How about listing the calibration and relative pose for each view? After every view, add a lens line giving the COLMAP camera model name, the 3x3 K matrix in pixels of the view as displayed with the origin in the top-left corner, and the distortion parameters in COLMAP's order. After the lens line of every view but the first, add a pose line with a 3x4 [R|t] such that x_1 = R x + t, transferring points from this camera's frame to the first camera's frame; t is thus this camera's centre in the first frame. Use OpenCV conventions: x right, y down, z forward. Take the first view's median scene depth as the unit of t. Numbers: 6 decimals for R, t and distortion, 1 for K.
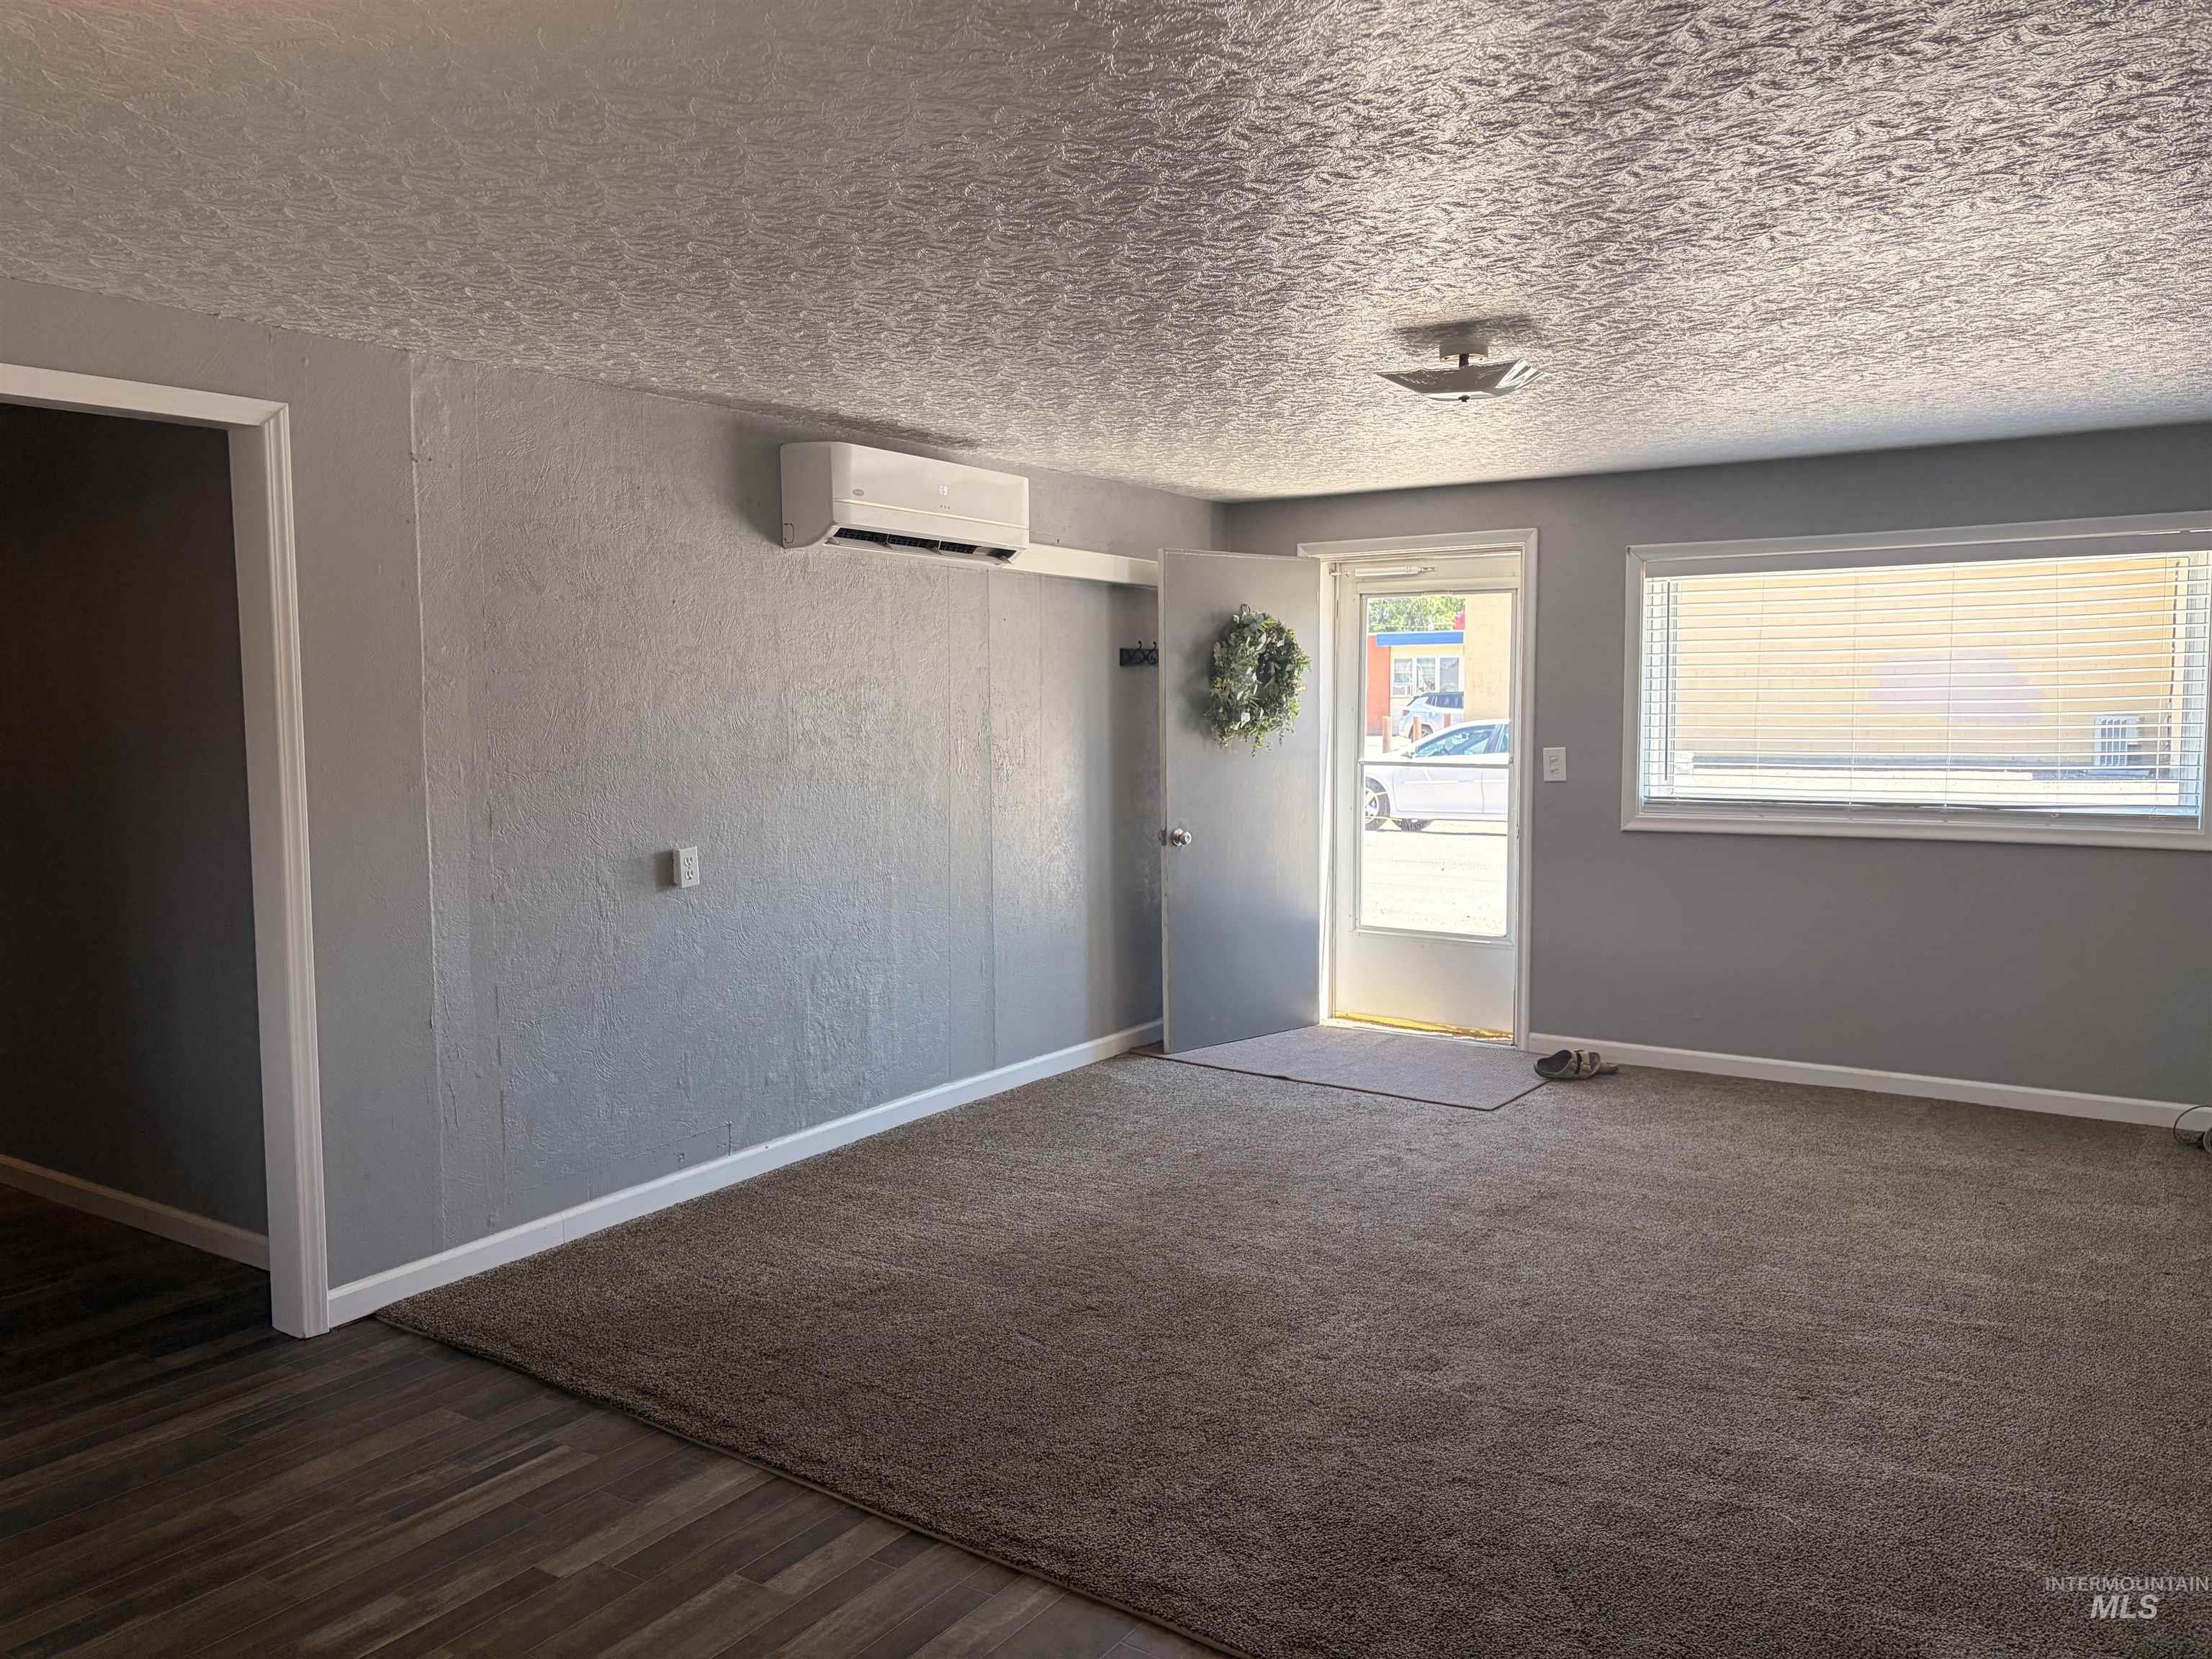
lens RADIAL K [[1696.4, 0, 1106.0], [0, 1696.4, 829.5], [0, 0, 1]] dist [0.025943, 0.003821]
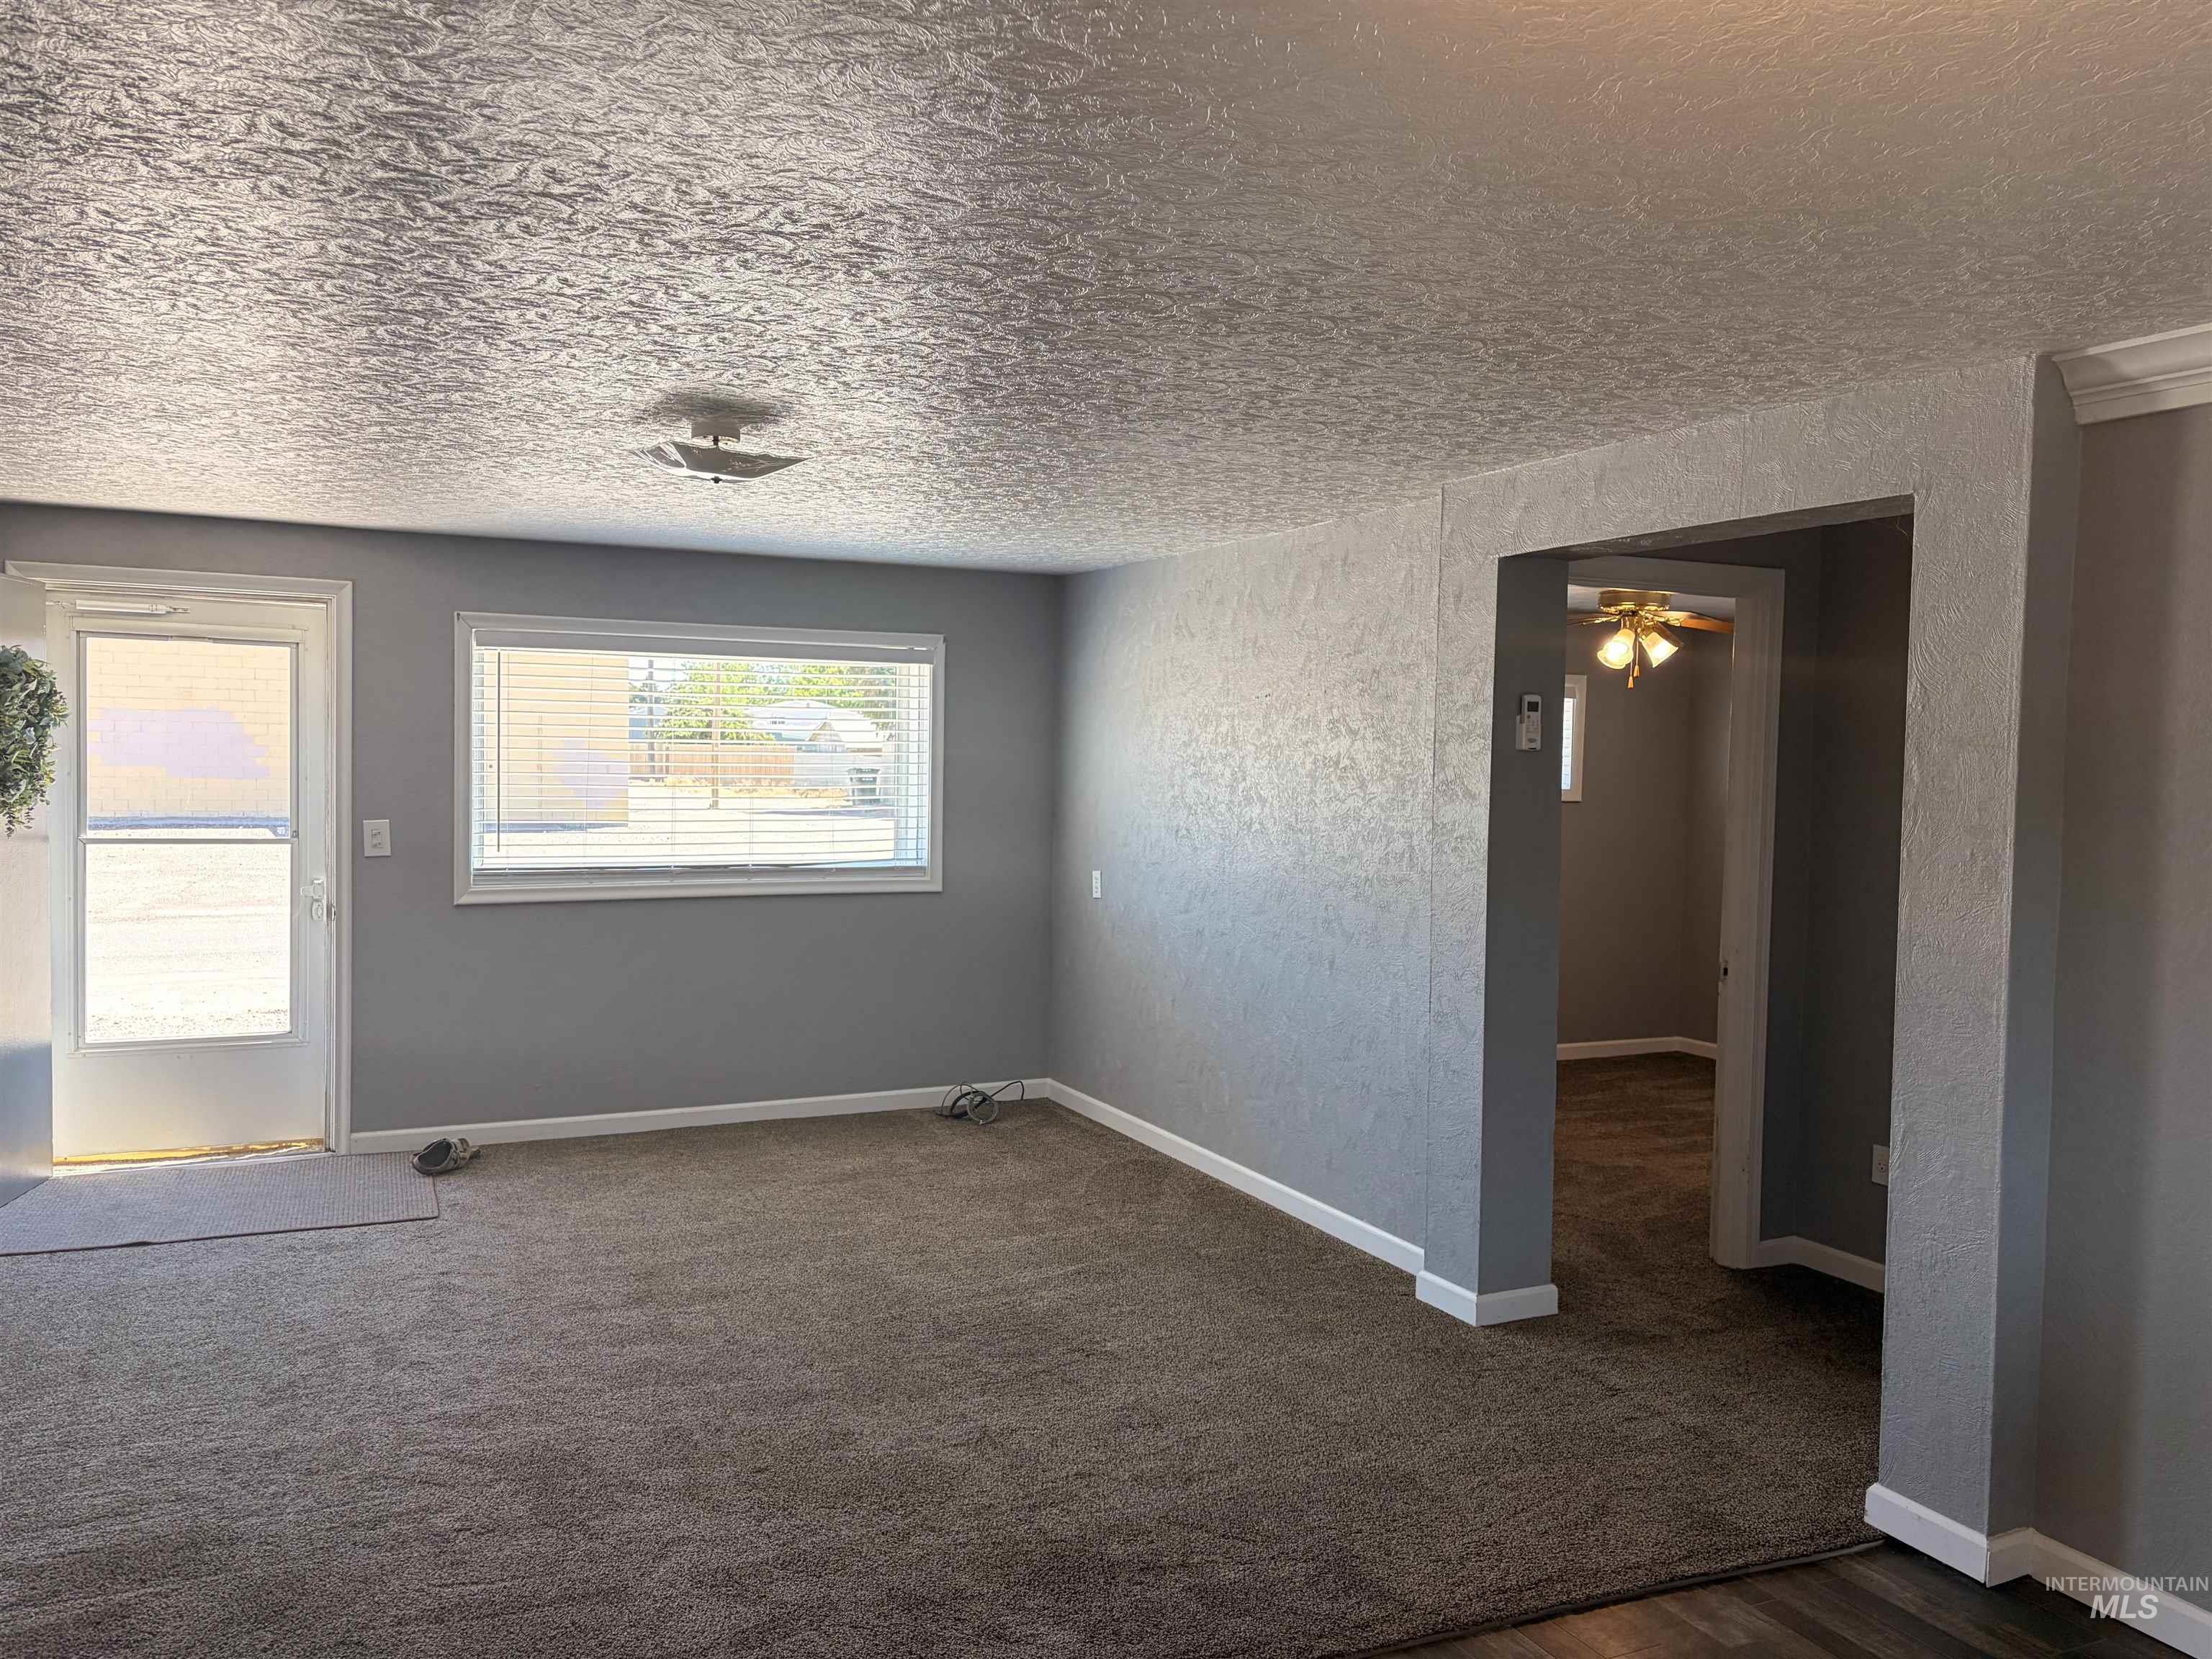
lens RADIAL K [[1696.4, 0, 1106.0], [0, 1696.4, 829.5], [0, 0, 1]] dist [0.025943, 0.003821]
pose [[0.501702, -0.021643, 0.864770, -0.384230], [0.047609, 0.998863, -0.002621, -0.024251], [-0.863729, 0.042486, 0.502162, 0.217275]]
